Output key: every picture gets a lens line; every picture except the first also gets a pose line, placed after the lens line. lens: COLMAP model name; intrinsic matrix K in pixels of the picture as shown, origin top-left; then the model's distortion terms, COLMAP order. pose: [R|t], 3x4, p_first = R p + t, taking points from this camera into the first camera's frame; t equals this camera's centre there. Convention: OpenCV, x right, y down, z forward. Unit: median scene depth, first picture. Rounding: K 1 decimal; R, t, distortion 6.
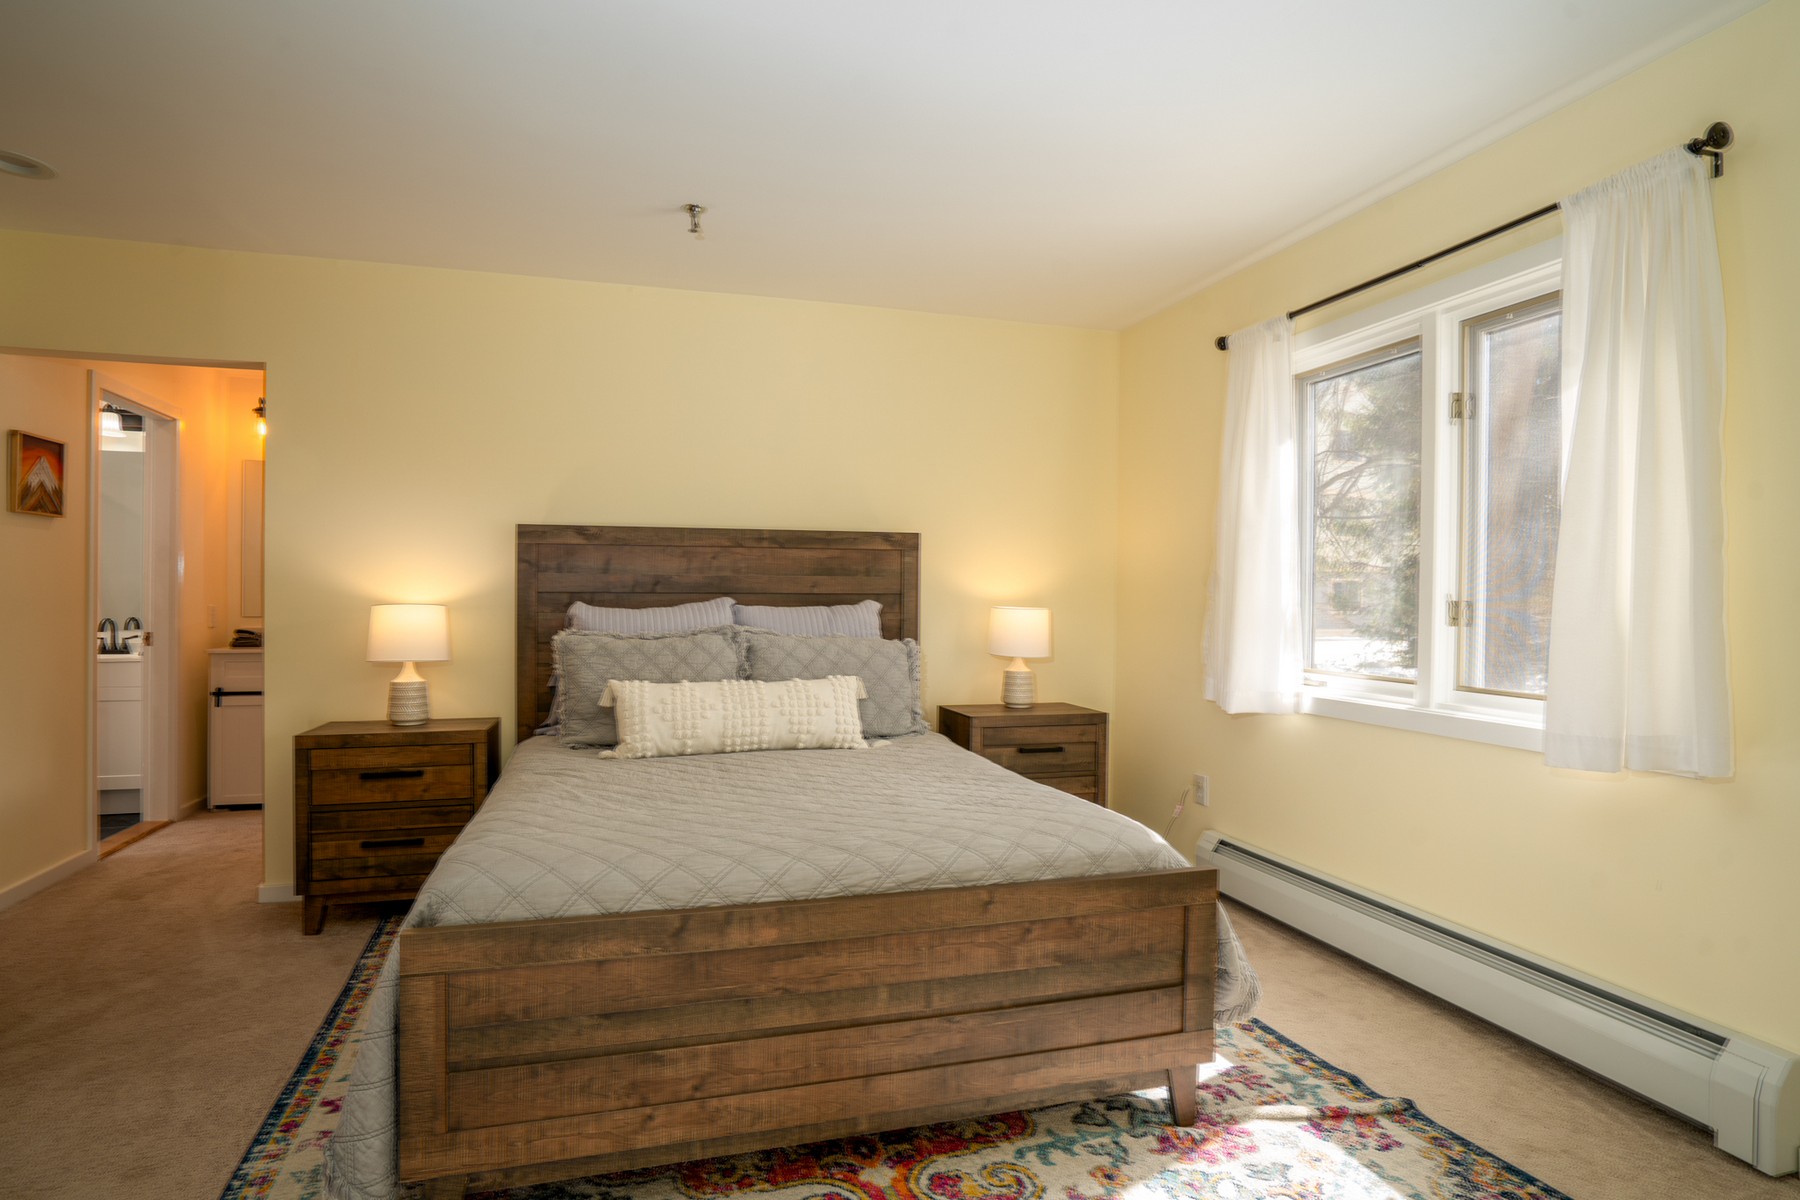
lens RADIAL K [[919.7, 0, 908.0], [0, 919.7, 598.2], [0, 0, 1]] dist [-0.034488, 0.014982]
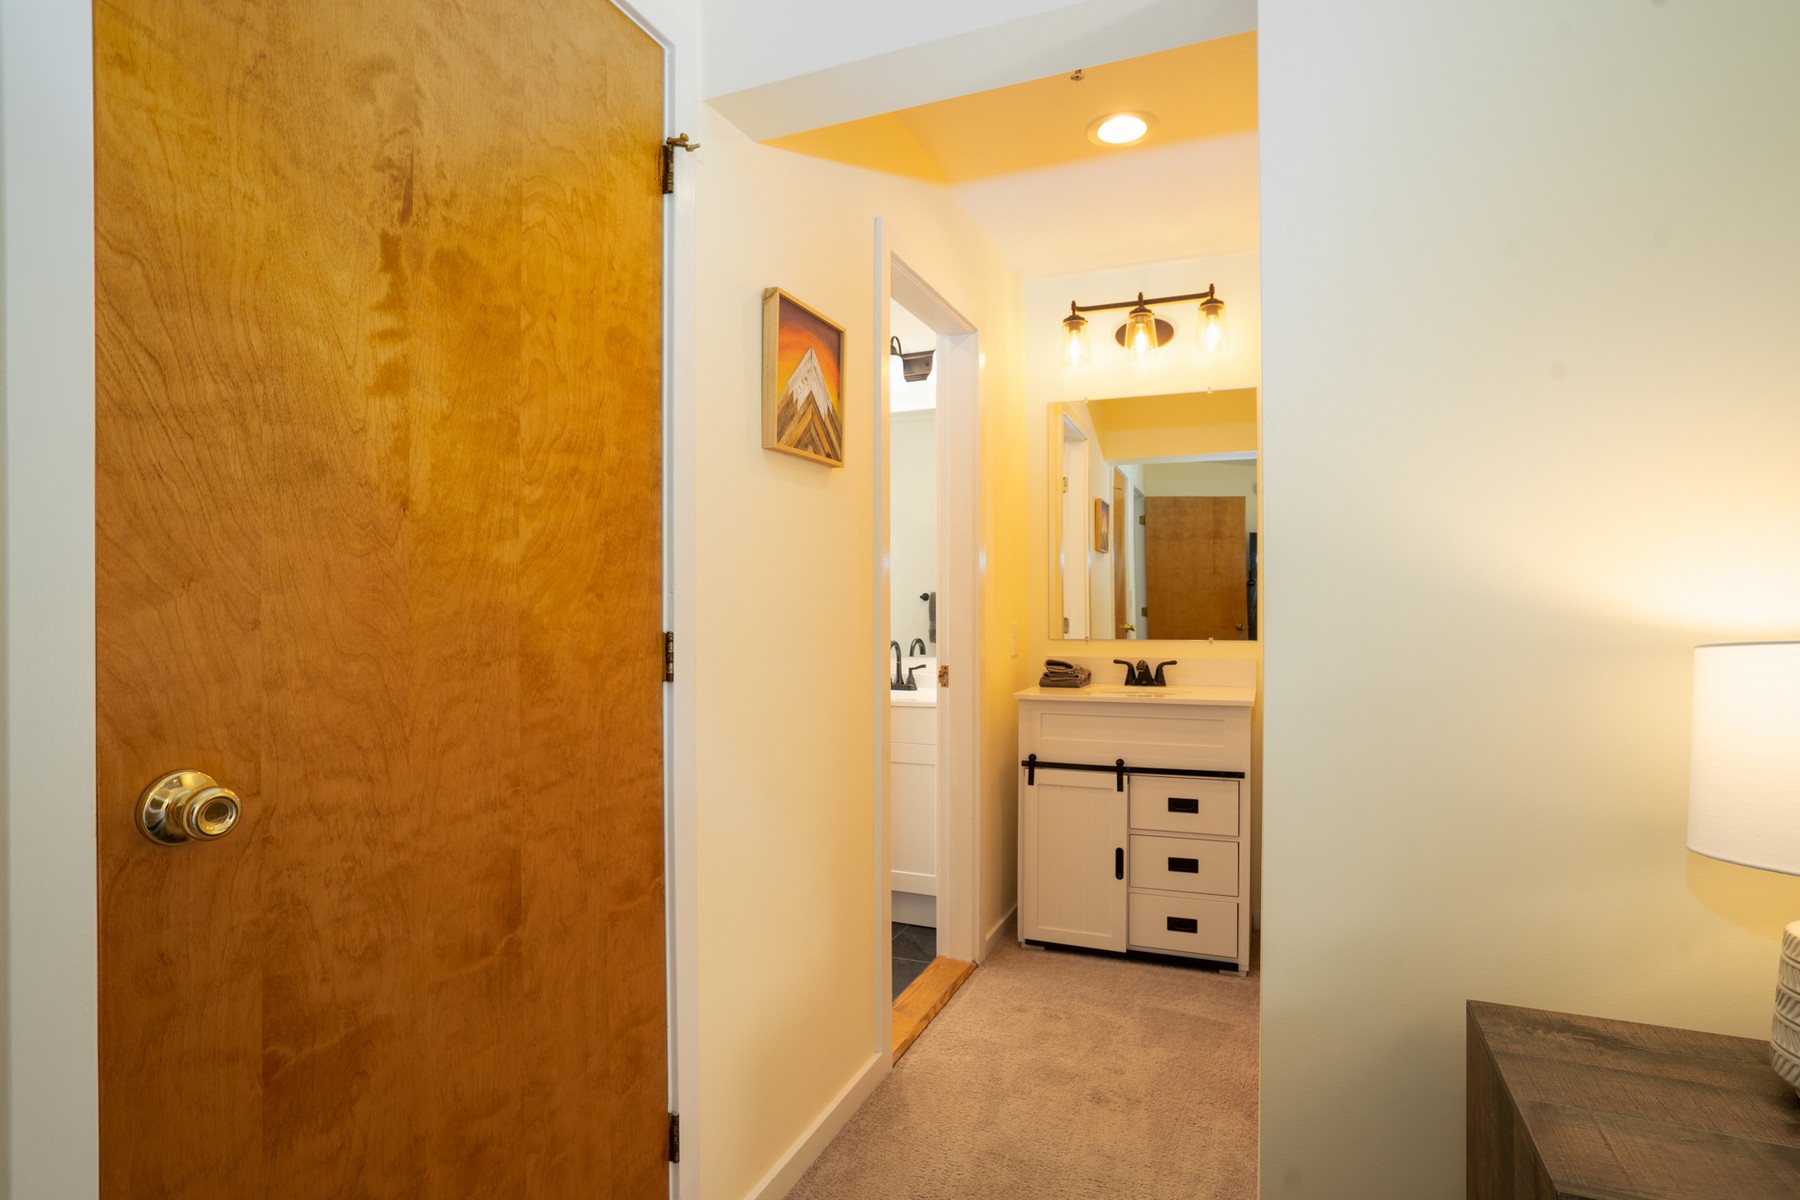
lens RADIAL K [[919.7, 0, 890.7], [0, 919.7, 607.8], [0, 0, 1]] dist [-0.034488, 0.014982]
pose [[0.760183, -0.008650, -0.649651, -0.420808], [0.009879, 0.999950, -0.001754, -0.002780], [0.649634, -0.005084, 0.760230, 0.453041]]
